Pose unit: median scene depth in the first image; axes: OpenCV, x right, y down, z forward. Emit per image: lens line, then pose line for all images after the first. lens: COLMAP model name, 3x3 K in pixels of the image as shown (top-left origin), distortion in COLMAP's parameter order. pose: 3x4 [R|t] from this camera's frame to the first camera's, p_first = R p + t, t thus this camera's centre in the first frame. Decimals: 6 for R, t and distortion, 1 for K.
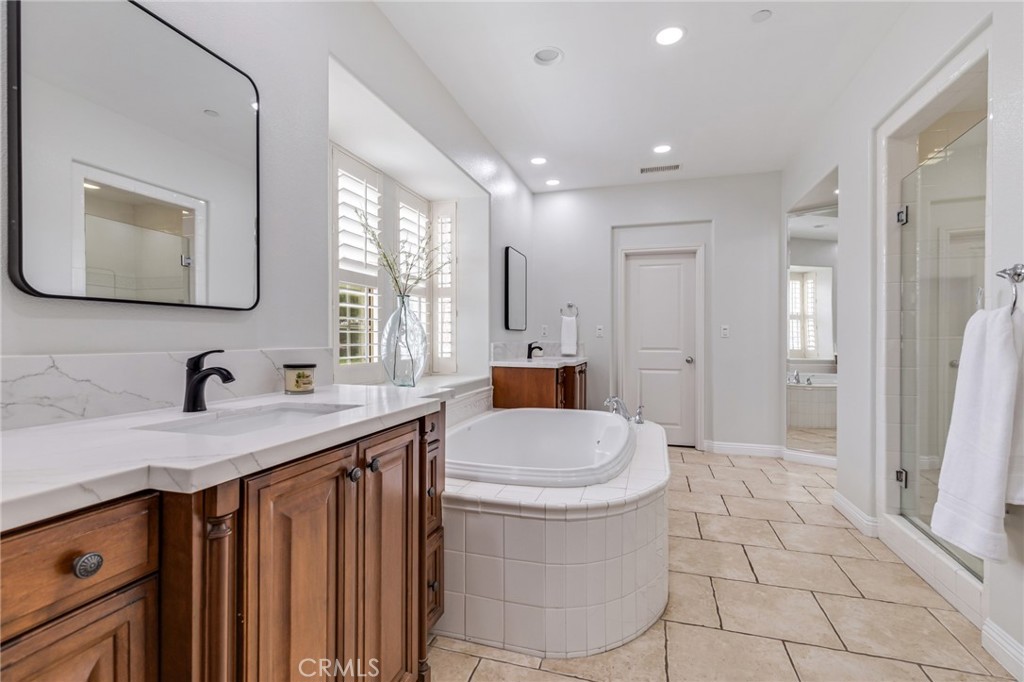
lens RADIAL K [[460.3, 0, 505.7], [0, 460.3, 339.1], [0, 0, 1]] dist [0.001297, 0.000136]
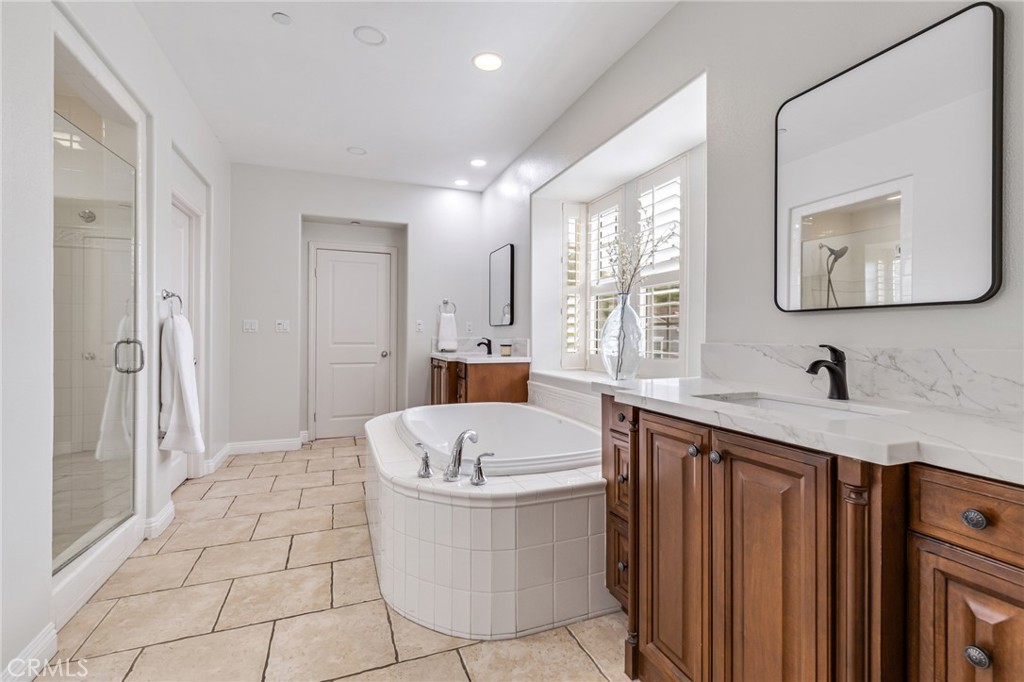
lens RADIAL K [[460.3, 0, 515.1], [0, 460.3, 335.0], [0, 0, 1]] dist [0.001297, 0.000136]
pose [[-0.773923, -0.004917, -0.633260, 0.761643], [-0.009712, 0.999944, 0.004105, -0.002607], [0.633205, 0.009328, -0.773928, 2.021866]]
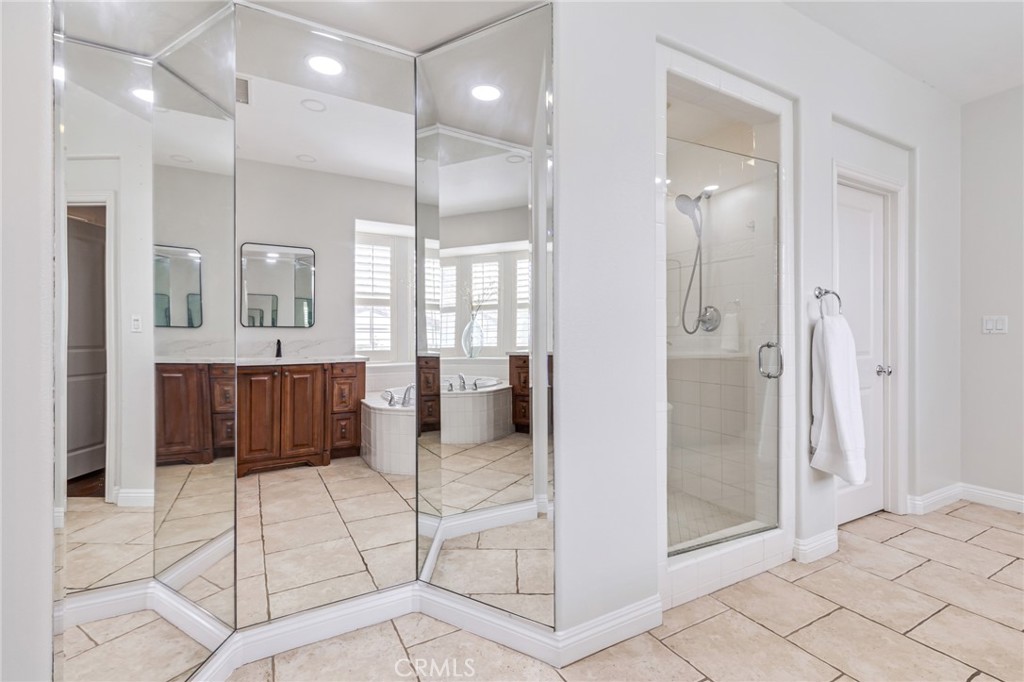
lens RADIAL K [[460.3, 0, 517.3], [0, 460.3, 333.1], [0, 0, 1]] dist [0.001297, 0.000136]
pose [[-0.731140, -0.001467, 0.682225, 0.516596], [0.001860, 0.999990, 0.004143, -0.006096], [-0.682224, 0.004298, -0.731130, 1.787158]]
